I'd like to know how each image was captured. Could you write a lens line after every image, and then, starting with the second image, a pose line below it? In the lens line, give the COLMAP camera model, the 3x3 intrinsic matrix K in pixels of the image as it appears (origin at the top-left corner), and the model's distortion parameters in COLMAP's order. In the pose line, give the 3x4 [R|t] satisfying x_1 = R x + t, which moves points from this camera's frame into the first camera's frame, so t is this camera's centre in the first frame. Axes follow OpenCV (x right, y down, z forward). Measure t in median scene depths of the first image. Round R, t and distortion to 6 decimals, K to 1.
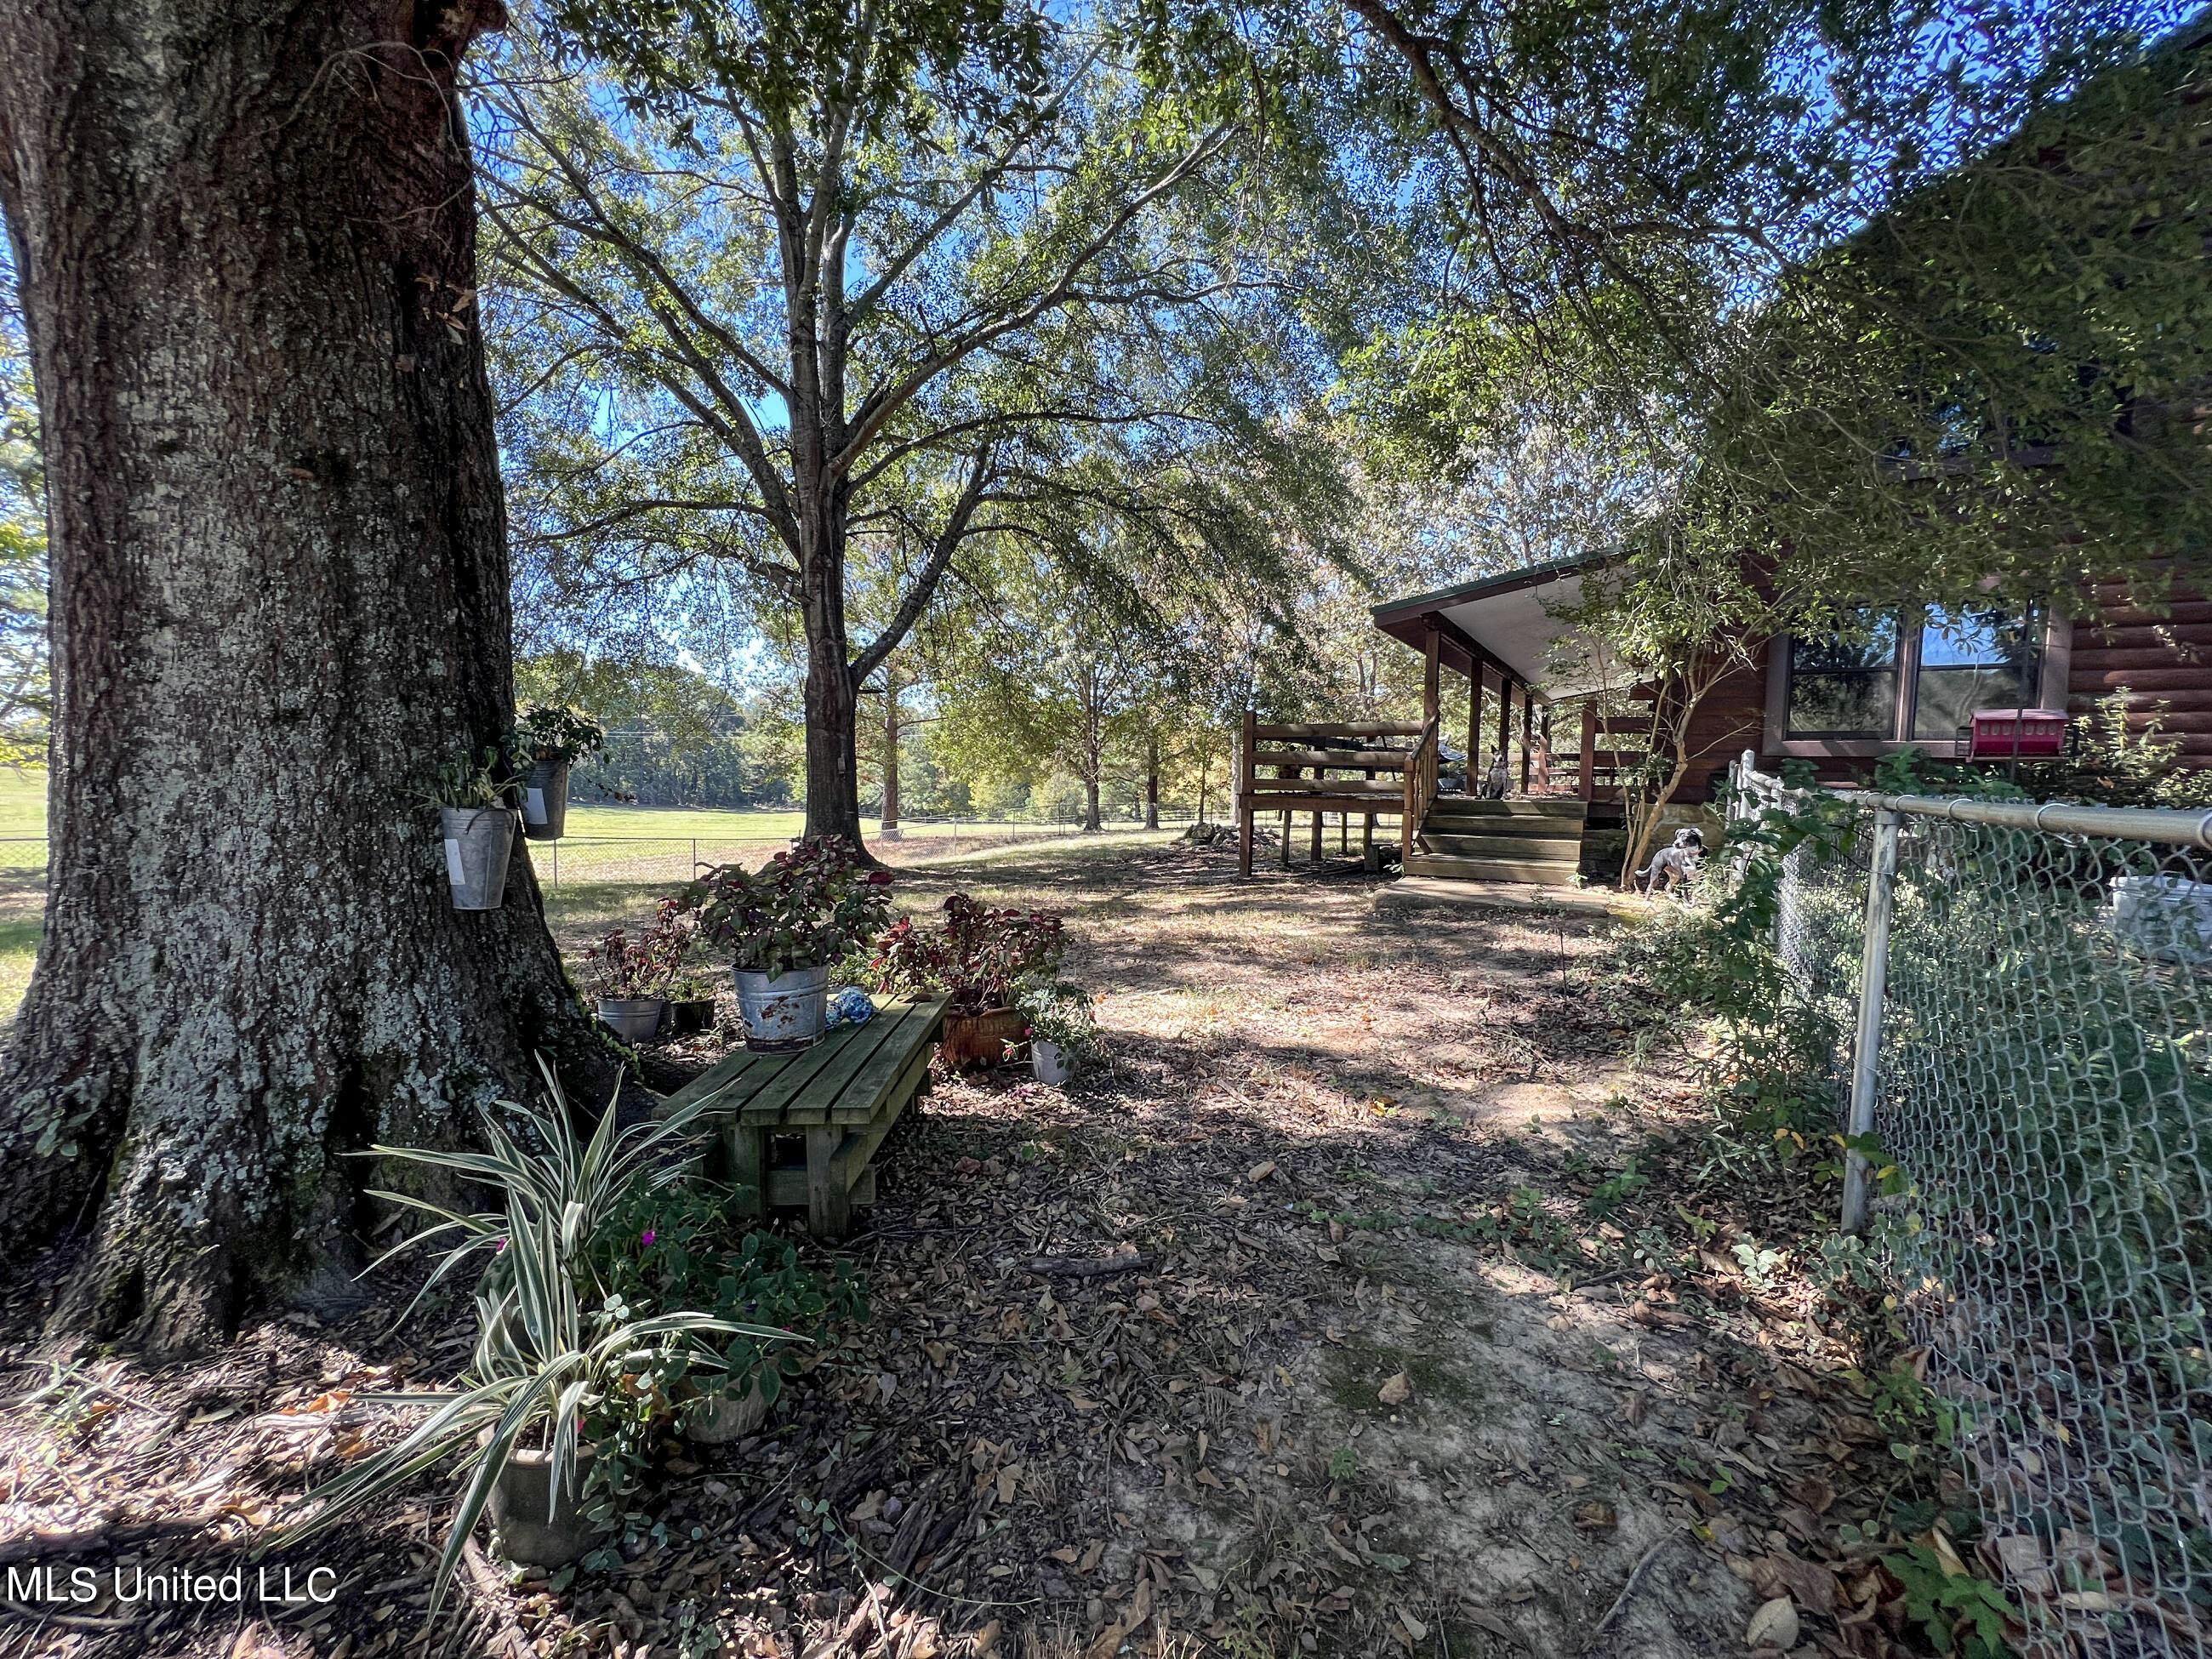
lens RADIAL K [[886.6, 0, 1106.0], [0, 886.6, 829.5], [0, 0, 1]] dist [0.010655, -0.013502]
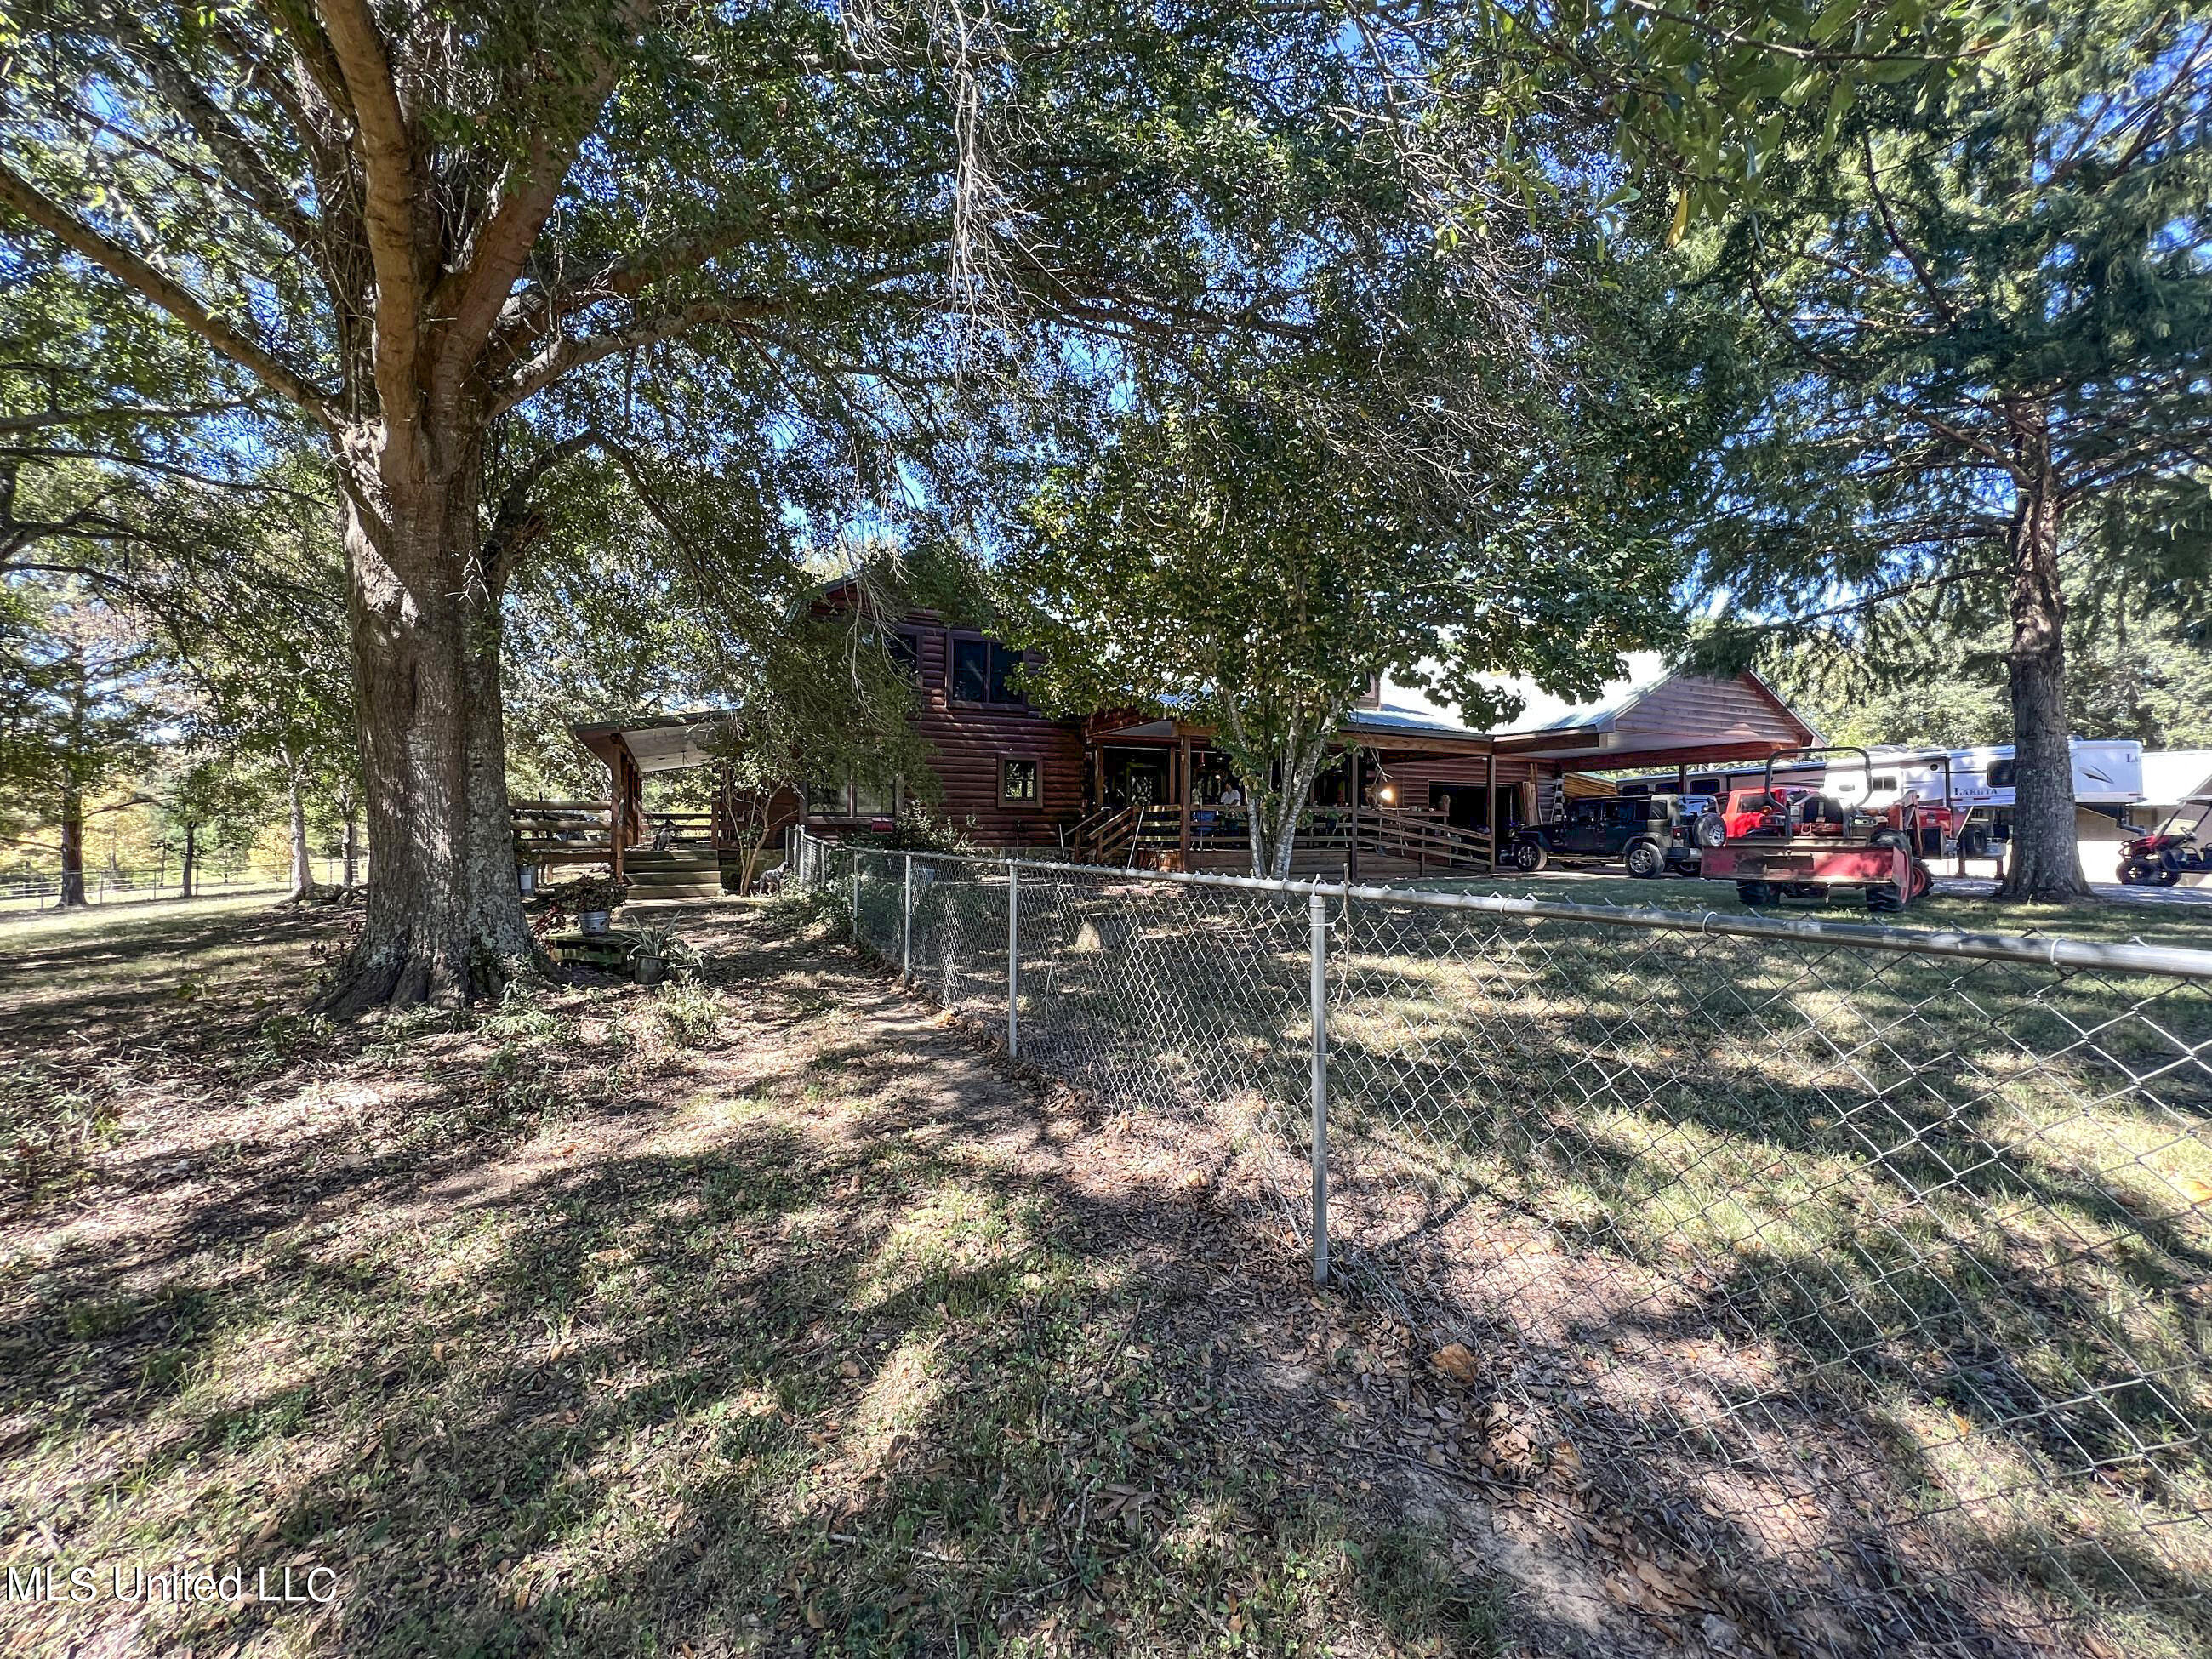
lens RADIAL K [[886.6, 0, 1106.0], [0, 886.6, 829.5], [0, 0, 1]] dist [0.010655, -0.013502]
pose [[0.506797, -0.009277, 0.862015, -0.689813], [0.057541, 0.998076, -0.023089, 0.014751], [-0.860143, 0.061303, 0.506356, -0.674477]]
